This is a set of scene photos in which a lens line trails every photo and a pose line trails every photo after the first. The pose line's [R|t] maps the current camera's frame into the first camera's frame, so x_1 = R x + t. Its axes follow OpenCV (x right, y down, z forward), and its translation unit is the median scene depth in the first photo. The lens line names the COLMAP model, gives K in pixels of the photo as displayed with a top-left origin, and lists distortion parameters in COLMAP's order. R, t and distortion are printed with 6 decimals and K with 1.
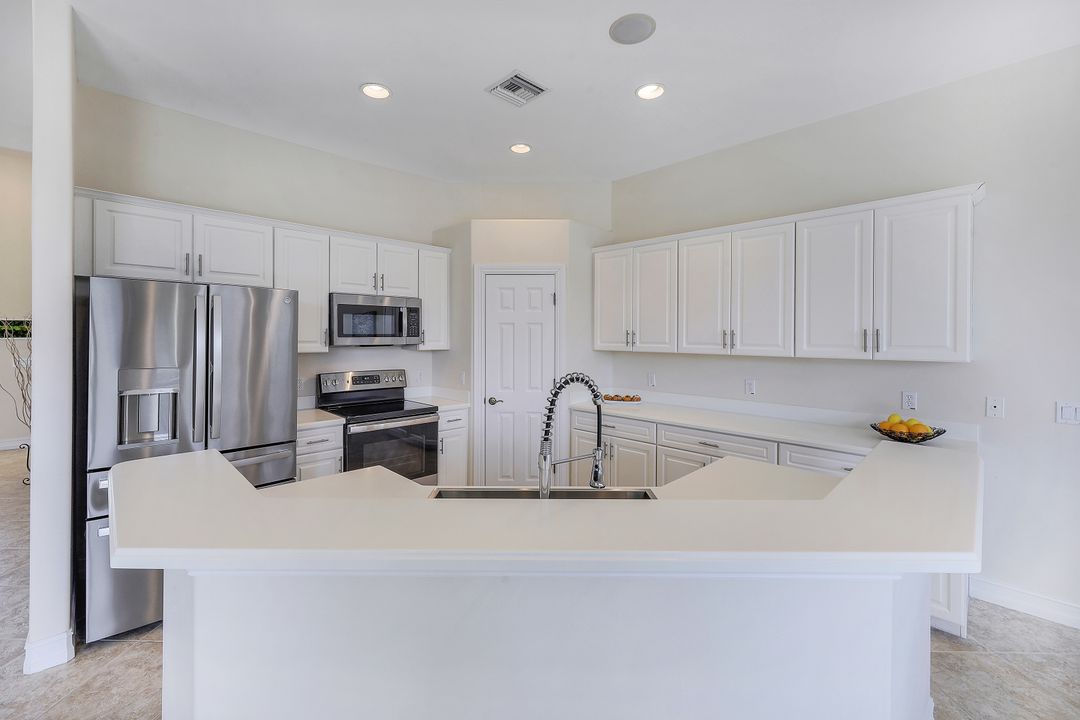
lens RADIAL K [[441.7, 0, 545.6], [0, 441.7, 333.2], [0, 0, 1]] dist [0.000439, -0.000087]
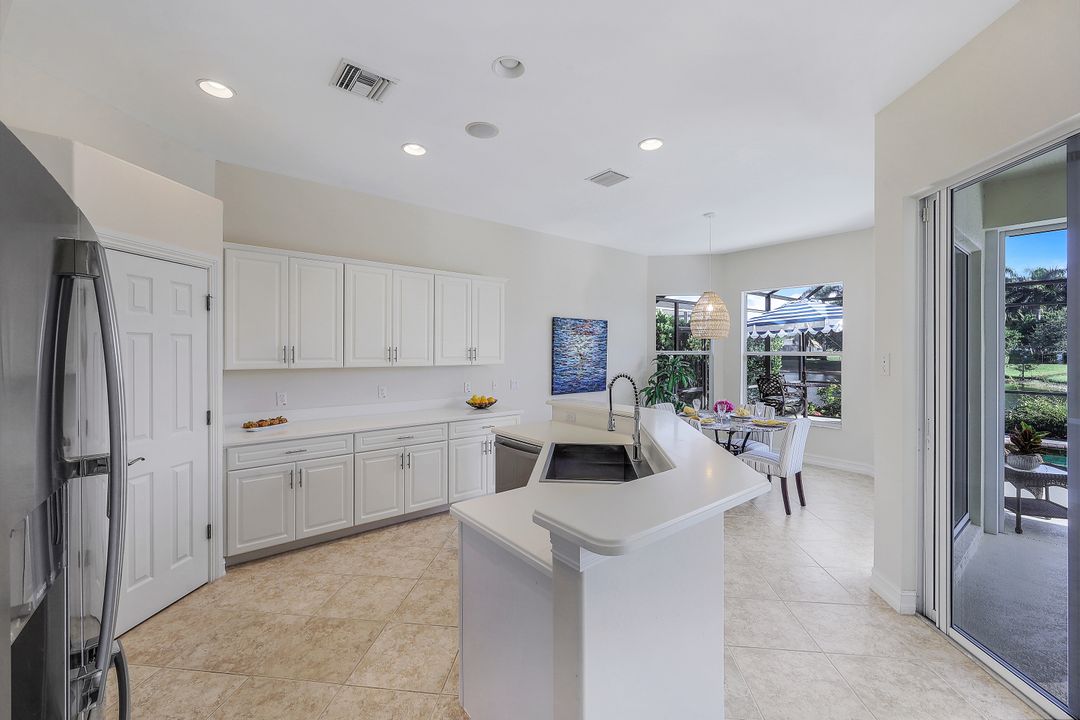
lens RADIAL K [[441.7, 0, 542.2], [0, 441.7, 353.2], [0, 0, 1]] dist [0.000439, -0.000087]
pose [[0.107800, -0.012016, 0.994100, -0.654289], [-0.010835, 0.999853, 0.013261, -0.009010], [-0.994114, -0.012201, 0.107654, 0.369286]]
